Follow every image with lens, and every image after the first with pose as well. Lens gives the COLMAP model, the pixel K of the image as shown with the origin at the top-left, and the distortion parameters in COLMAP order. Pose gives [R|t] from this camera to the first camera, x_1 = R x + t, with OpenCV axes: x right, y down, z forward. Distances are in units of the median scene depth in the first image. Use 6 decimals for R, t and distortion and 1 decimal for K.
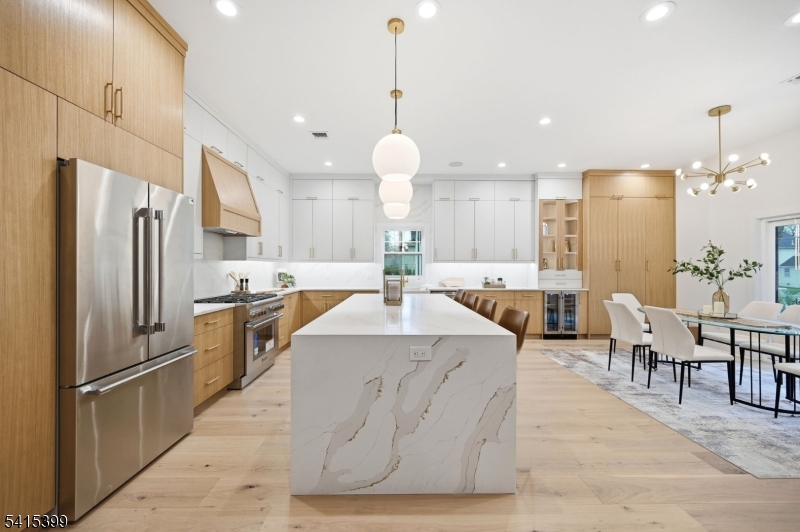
lens RADIAL K [[319.2, 0, 398.7], [0, 319.2, 264.1], [0, 0, 1]] dist [-0.000863, -0.000272]
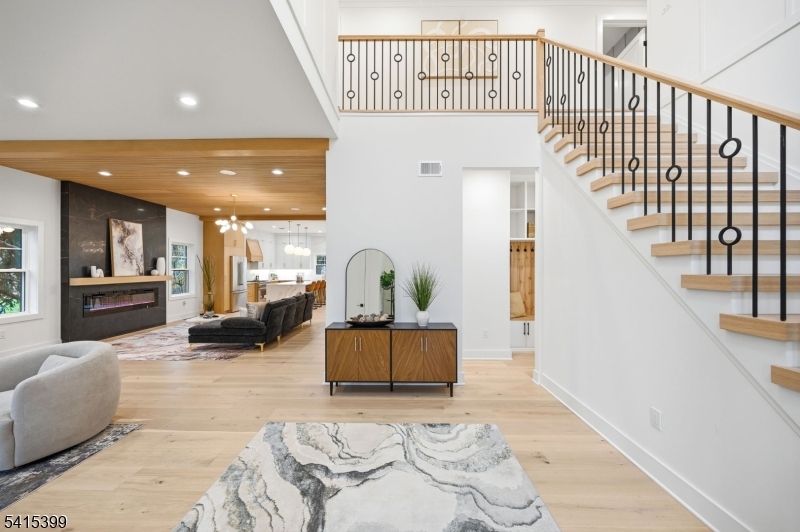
lens RADIAL K [[319.2, 0, 398.7], [0, 319.2, 264.1], [0, 0, 1]] dist [-0.000863, -0.000272]
pose [[0.999803, 0.001027, -0.019826, 0.933953], [-0.001036, 0.999999, -0.000417, -0.063796], [0.019826, 0.000437, 0.999803, -2.039912]]
